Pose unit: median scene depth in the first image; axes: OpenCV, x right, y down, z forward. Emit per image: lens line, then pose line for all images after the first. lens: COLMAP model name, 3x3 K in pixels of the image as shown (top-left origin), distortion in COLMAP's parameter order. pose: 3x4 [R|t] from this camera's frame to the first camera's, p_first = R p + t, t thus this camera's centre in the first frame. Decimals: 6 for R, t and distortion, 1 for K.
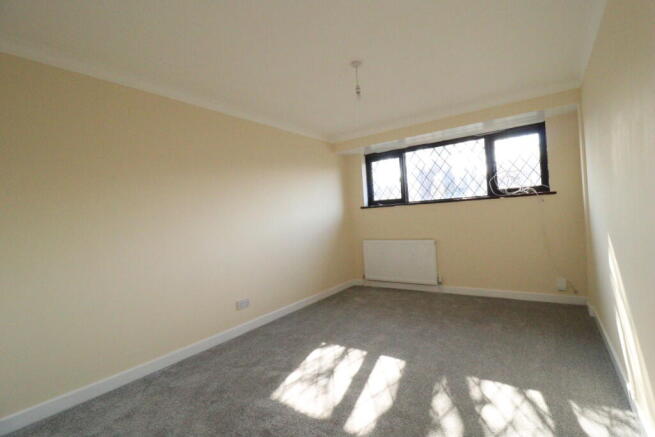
lens RADIAL K [[303.1, 0, 332.7], [0, 303.1, 214.1], [0, 0, 1]] dist [-0.000024, 0.000009]
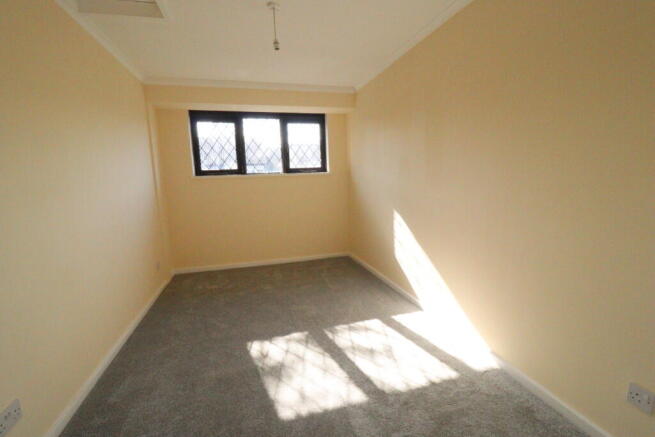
lens RADIAL K [[303.1, 0, 332.7], [0, 303.1, 214.1], [0, 0, 1]] dist [-0.000024, 0.000009]
pose [[0.644863, -0.039221, 0.763291, -0.293008], [-0.015956, 0.997774, 0.064750, 0.020066], [-0.764132, -0.053934, 0.642801, 0.195728]]
